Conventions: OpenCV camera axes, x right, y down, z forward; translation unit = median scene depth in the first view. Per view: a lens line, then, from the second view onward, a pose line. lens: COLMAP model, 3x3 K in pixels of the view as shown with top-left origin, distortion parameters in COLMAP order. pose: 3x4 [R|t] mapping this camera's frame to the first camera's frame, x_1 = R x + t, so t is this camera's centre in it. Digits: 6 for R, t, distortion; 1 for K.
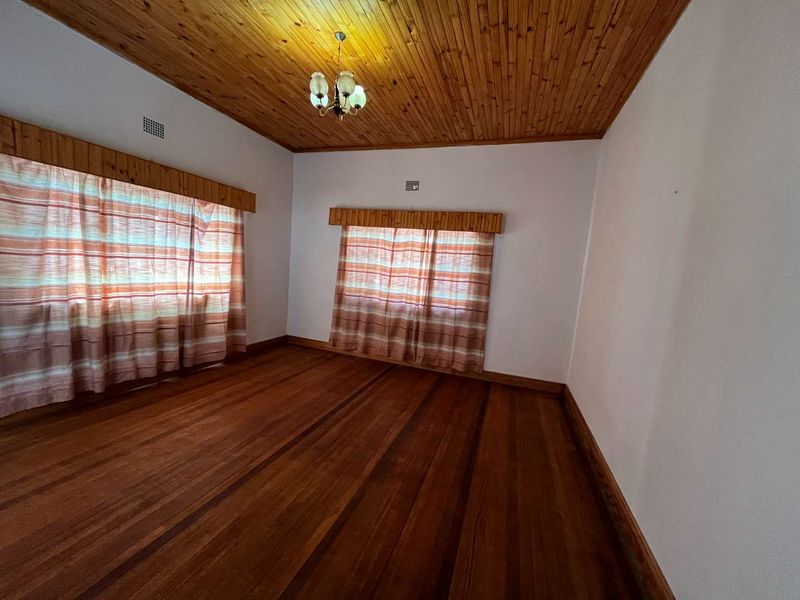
lens RADIAL K [[323.6, 0, 400.0], [0, 323.6, 300.0], [0, 0, 1]] dist [-0.000440, 0.000013]
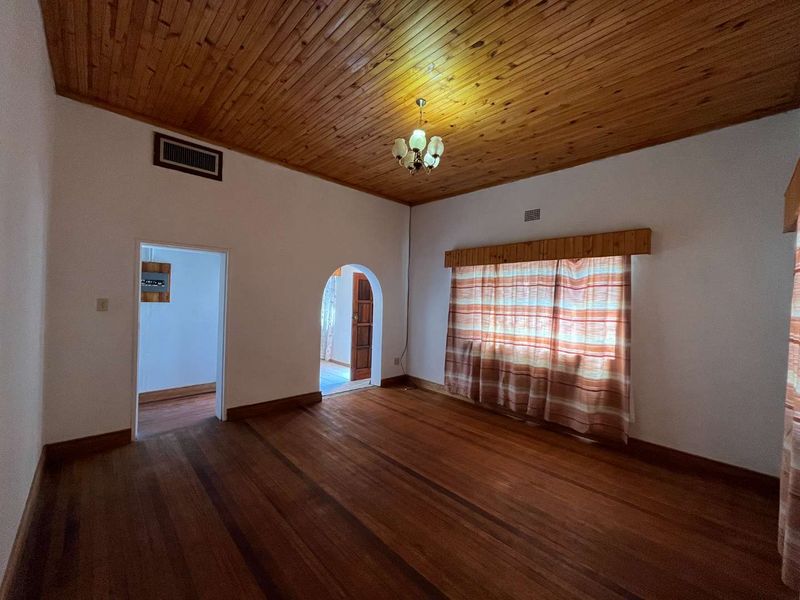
lens RADIAL K [[323.6, 0, 400.0], [0, 323.6, 300.0], [0, 0, 1]] dist [-0.000440, 0.000013]
pose [[-0.450951, -0.092973, -0.887693, 0.566087], [-0.156852, 0.987337, -0.023728, -0.082603], [0.878659, 0.128537, -0.459823, 1.129629]]
